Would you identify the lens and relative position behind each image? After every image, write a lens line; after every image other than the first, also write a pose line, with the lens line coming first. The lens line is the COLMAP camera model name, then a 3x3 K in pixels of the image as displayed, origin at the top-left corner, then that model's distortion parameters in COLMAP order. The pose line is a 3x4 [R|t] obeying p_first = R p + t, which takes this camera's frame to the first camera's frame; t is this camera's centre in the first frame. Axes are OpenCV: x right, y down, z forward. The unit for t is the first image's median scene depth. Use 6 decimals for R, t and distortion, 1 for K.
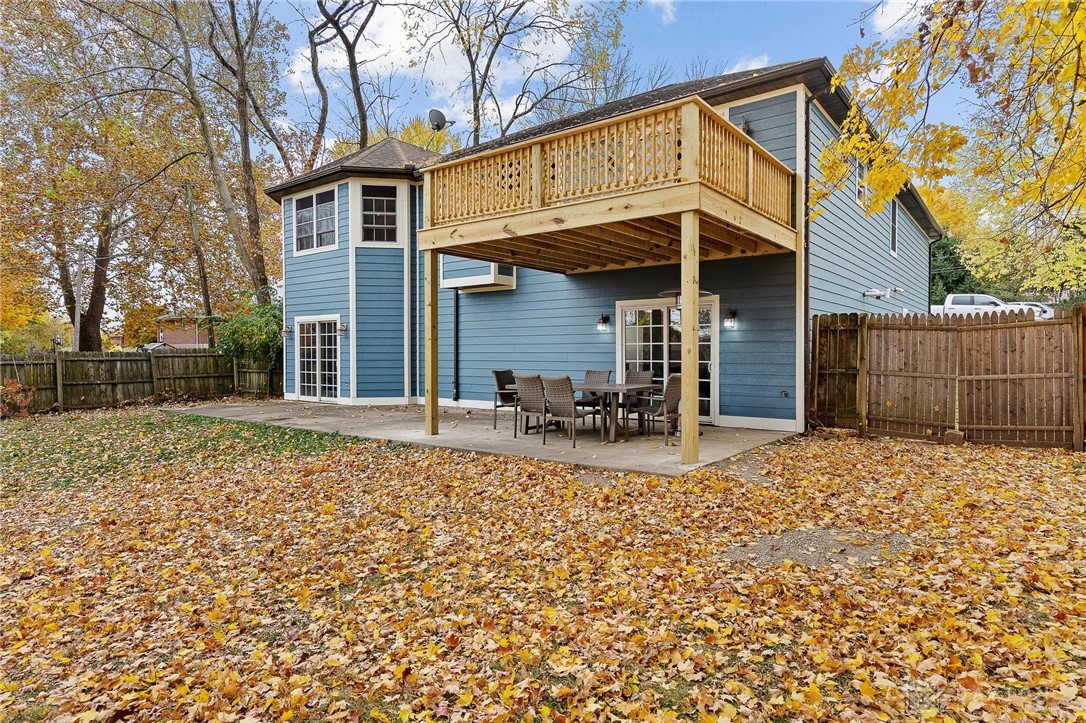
lens RADIAL K [[627.3, 0, 542.2], [0, 627.3, 363.0], [0, 0, 1]] dist [0.001405, 0.000180]
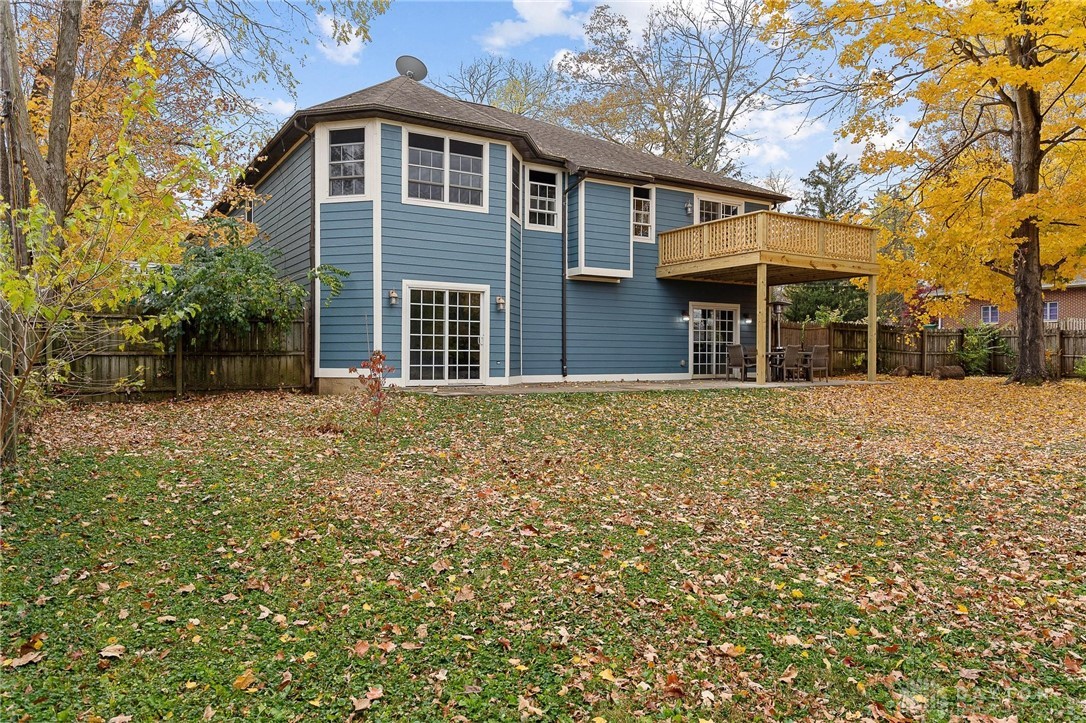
lens RADIAL K [[734.0, 0, 542.4], [0, 734.0, 358.9], [0, 0, 1]] dist [0.001404, 0.000022]
pose [[0.349927, -0.001309, 0.936776, -1.237199], [0.007573, 0.999970, -0.001432, 0.028867], [-0.936746, 0.007595, 0.349927, 0.537546]]
